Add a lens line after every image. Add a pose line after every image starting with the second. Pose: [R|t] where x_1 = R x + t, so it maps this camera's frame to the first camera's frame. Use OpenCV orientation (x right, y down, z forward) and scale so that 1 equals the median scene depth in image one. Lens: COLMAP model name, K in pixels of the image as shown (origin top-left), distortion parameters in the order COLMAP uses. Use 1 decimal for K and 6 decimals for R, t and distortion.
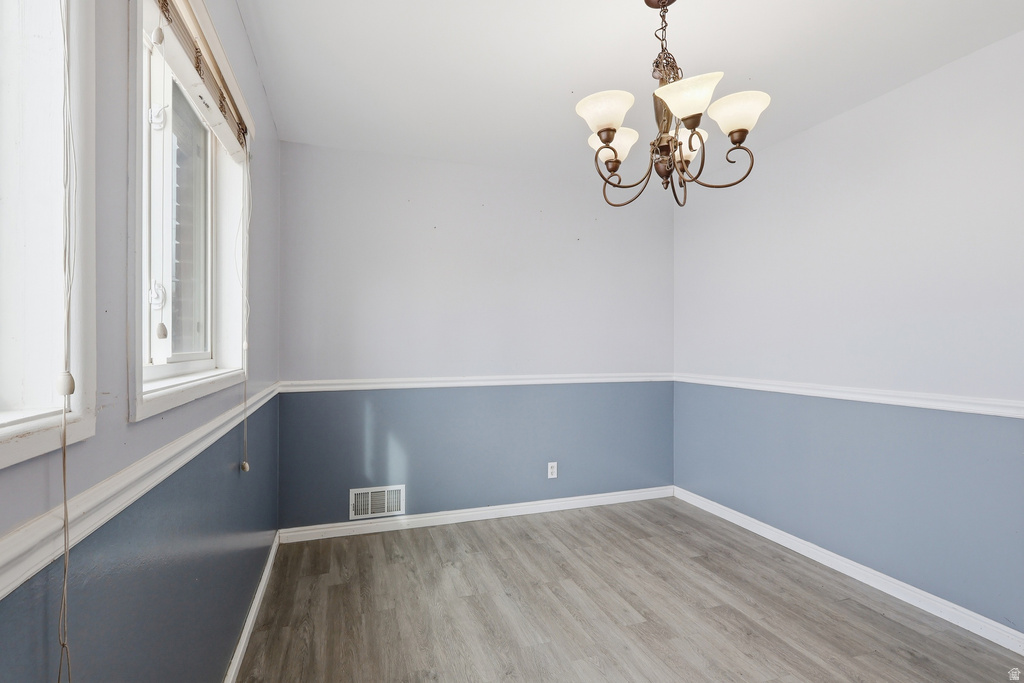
lens RADIAL K [[479.6, 0, 510.5], [0, 479.6, 340.4], [0, 0, 1]] dist [-0.004868, 0.001952]
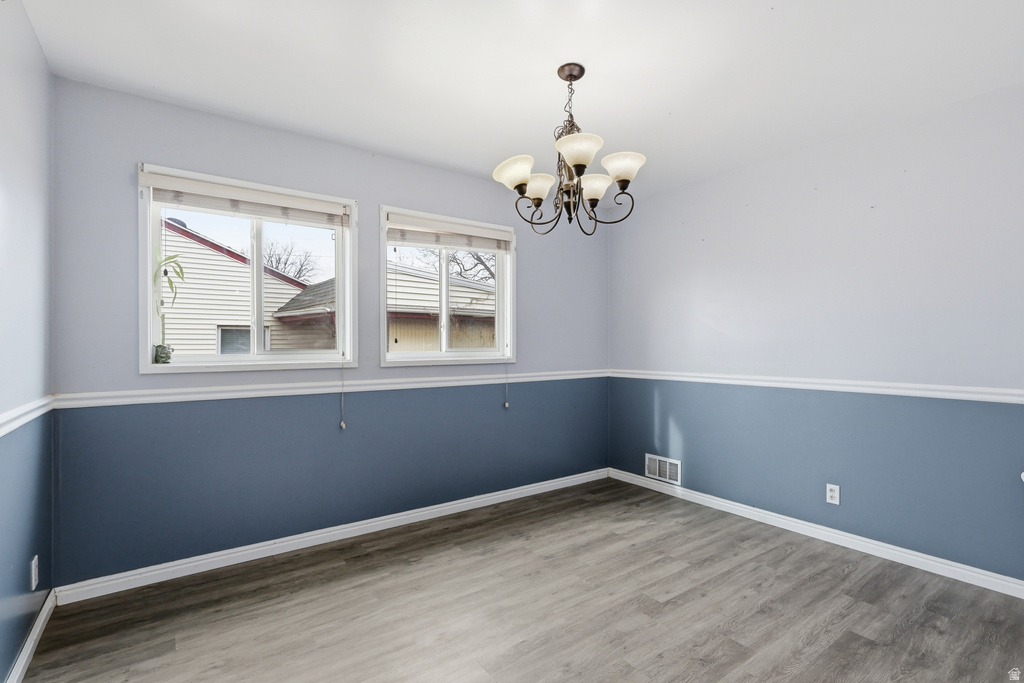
lens RADIAL K [[479.6, 0, 510.5], [0, 479.6, 345.7], [0, 0, 1]] dist [-0.004868, 0.001952]
pose [[0.295554, 0.001421, -0.955325, 0.887028], [0.010384, 0.999935, 0.004700, 0.001972], [0.955270, -0.011309, 0.295520, 0.269325]]
